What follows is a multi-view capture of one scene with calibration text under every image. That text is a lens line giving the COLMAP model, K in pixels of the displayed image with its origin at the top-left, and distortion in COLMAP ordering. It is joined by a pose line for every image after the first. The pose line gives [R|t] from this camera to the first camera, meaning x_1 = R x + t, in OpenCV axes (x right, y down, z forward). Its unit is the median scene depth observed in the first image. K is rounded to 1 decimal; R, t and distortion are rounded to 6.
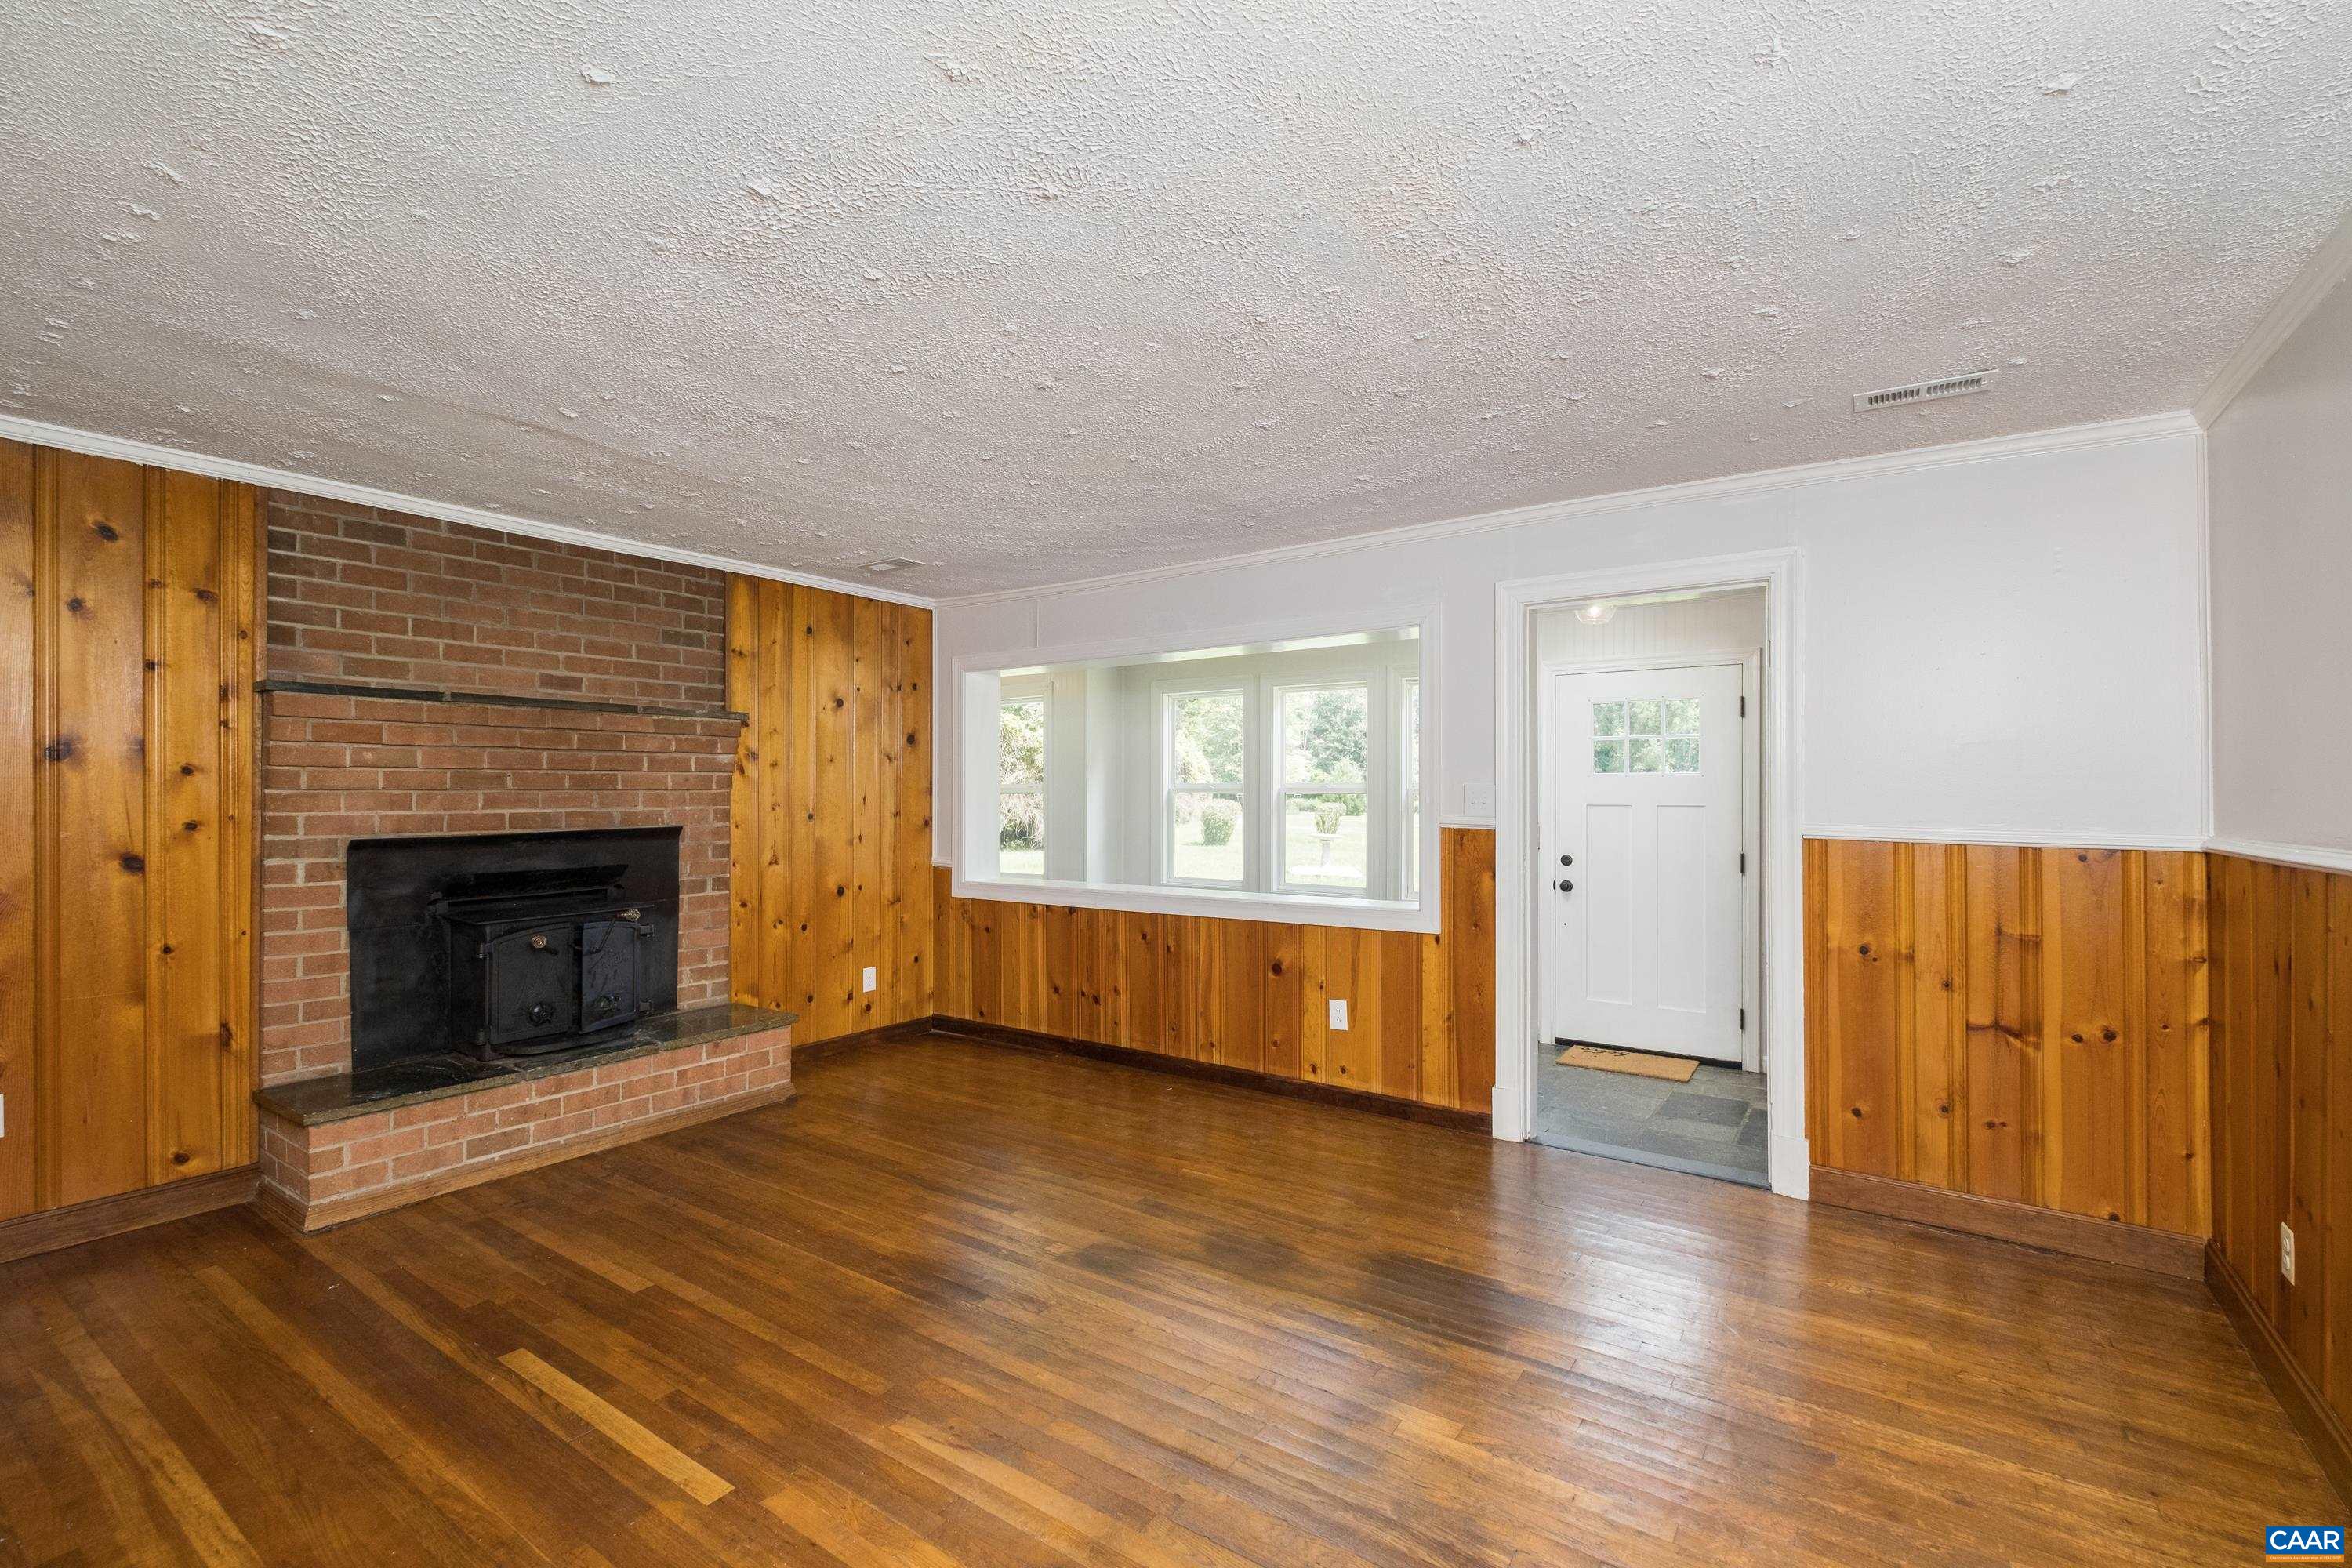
lens RADIAL K [[1020.0, 0, 1187.6], [0, 1020.0, 787.0], [0, 0, 1]] dist [-0.002132, -0.004700]
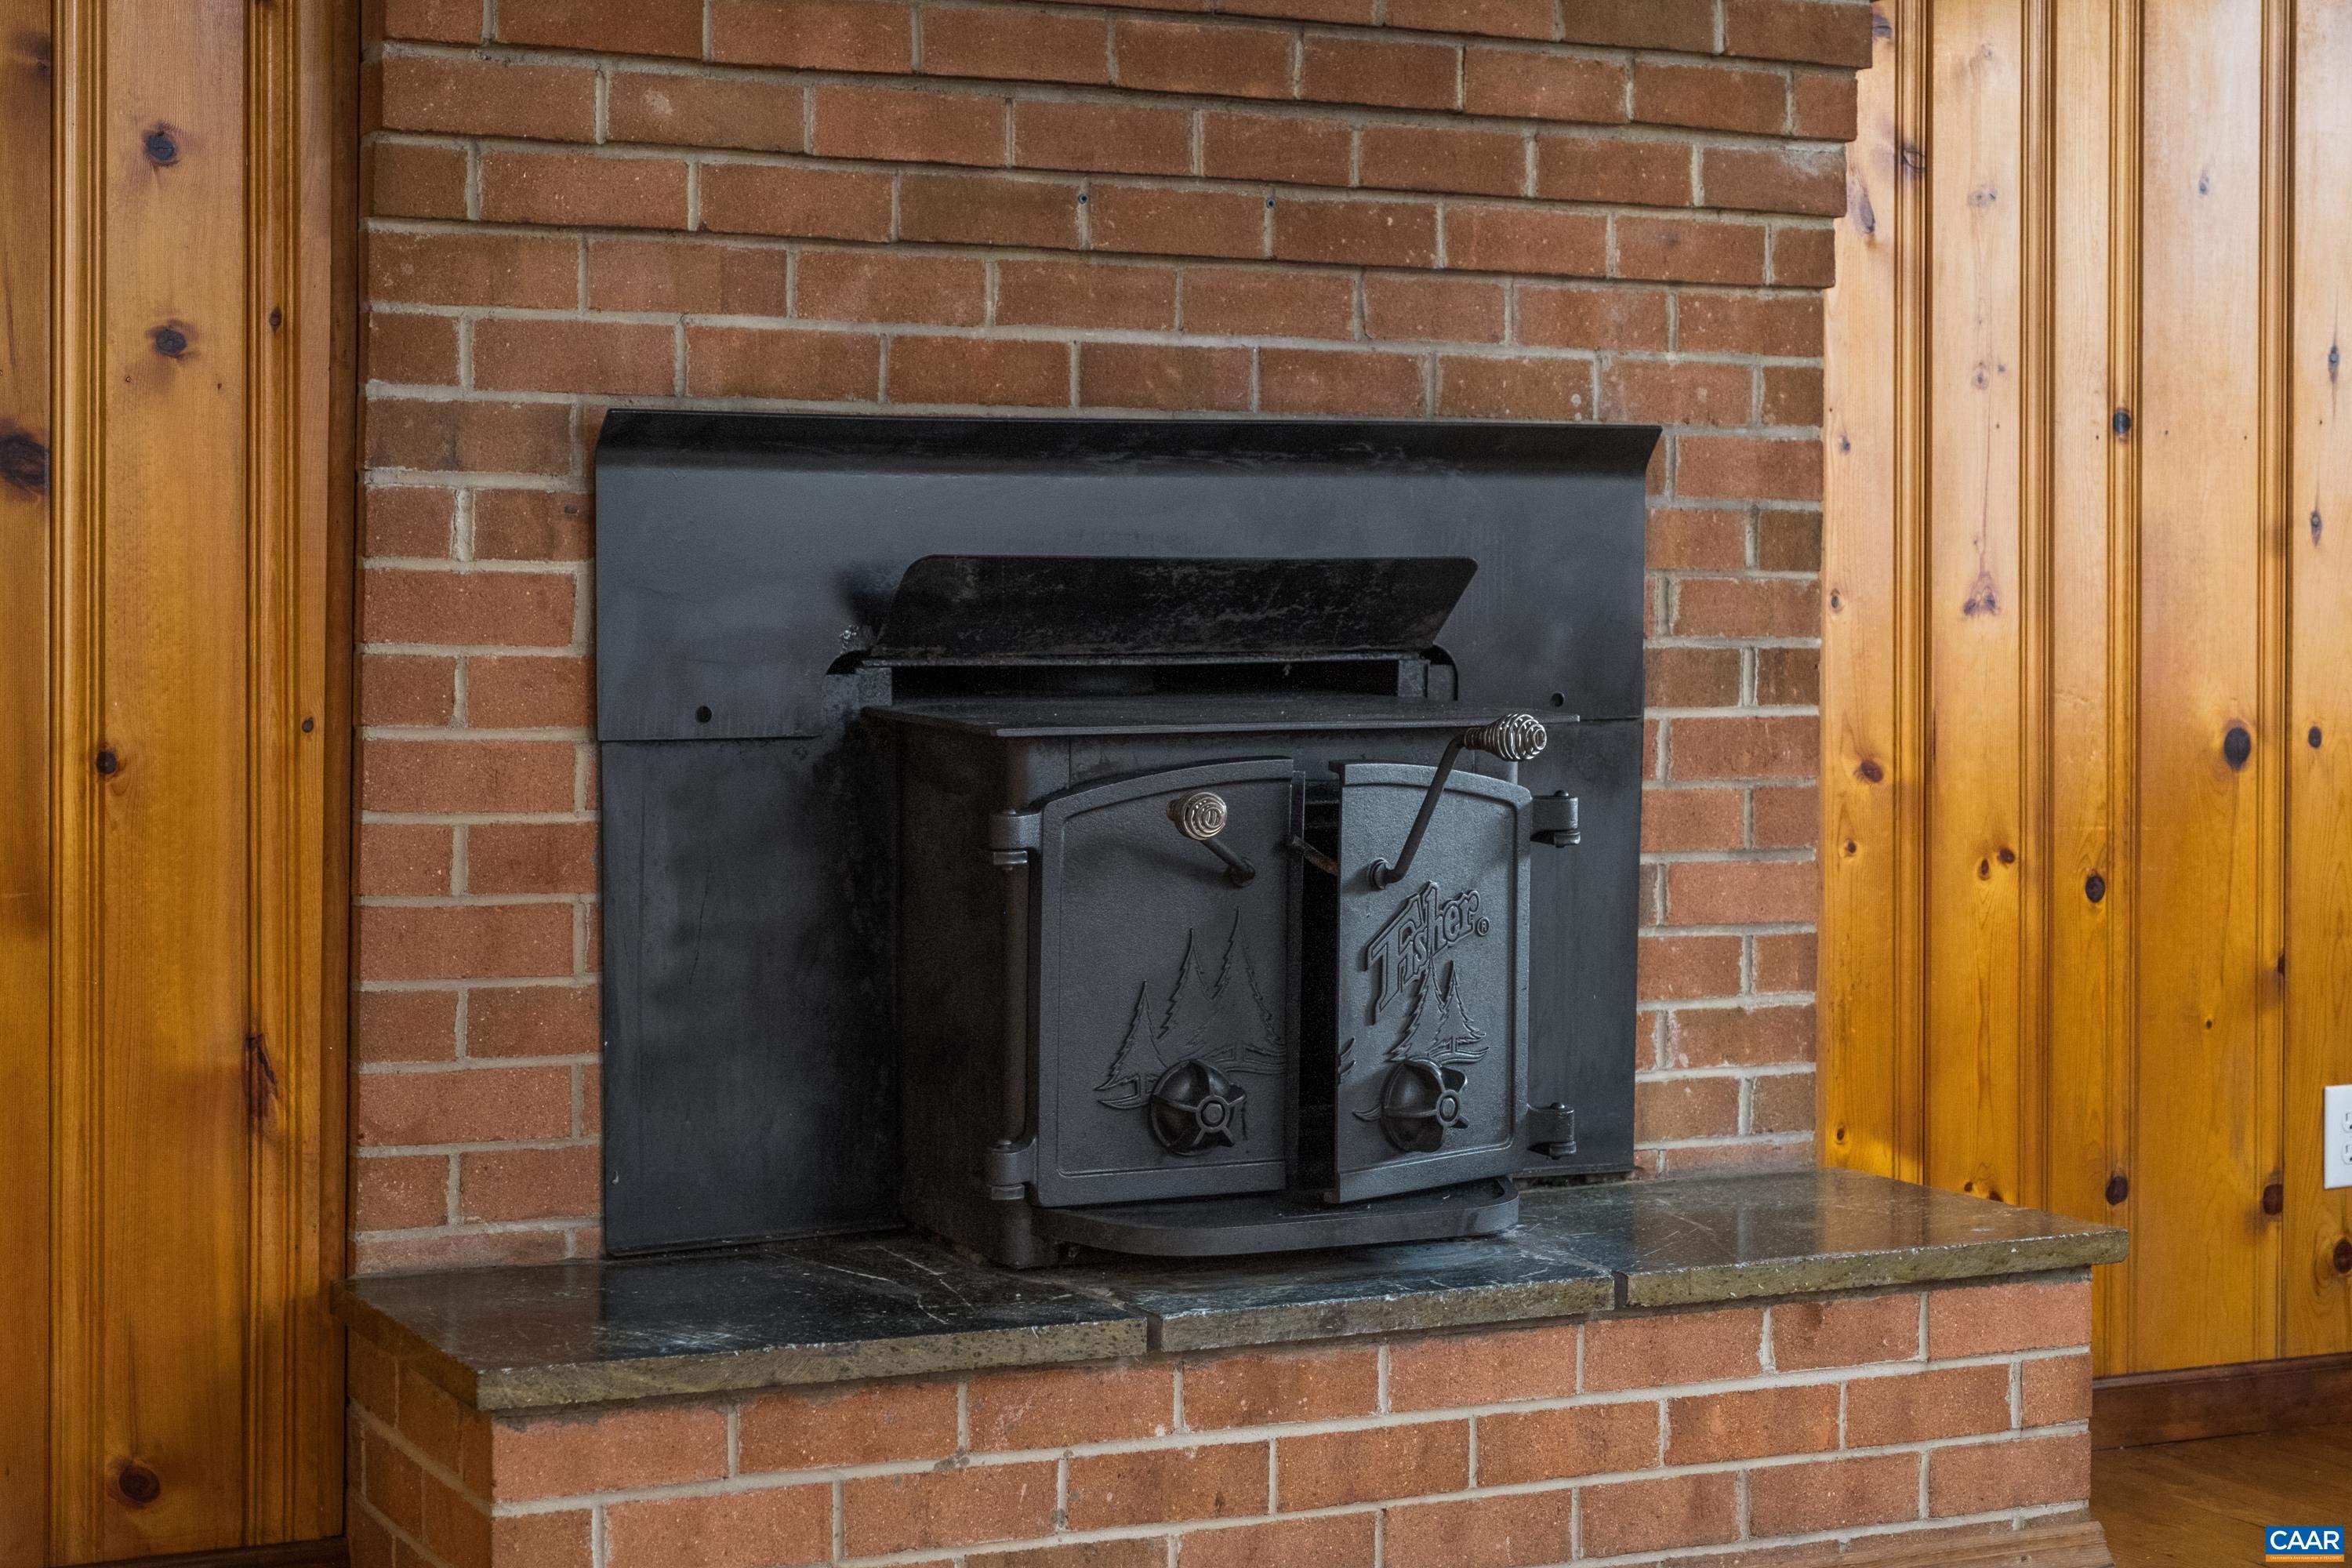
lens RADIAL K [[3786.5, 0, 1202.3], [0, 3786.5, 590.1], [0, 0, 1]] dist [-0.023186, 0.000000]
pose [[0.872481, 0.005084, -0.488621, -0.171883], [-0.003969, 0.999987, 0.003317, 0.089781], [0.488631, -0.000955, 0.872490, 0.175386]]
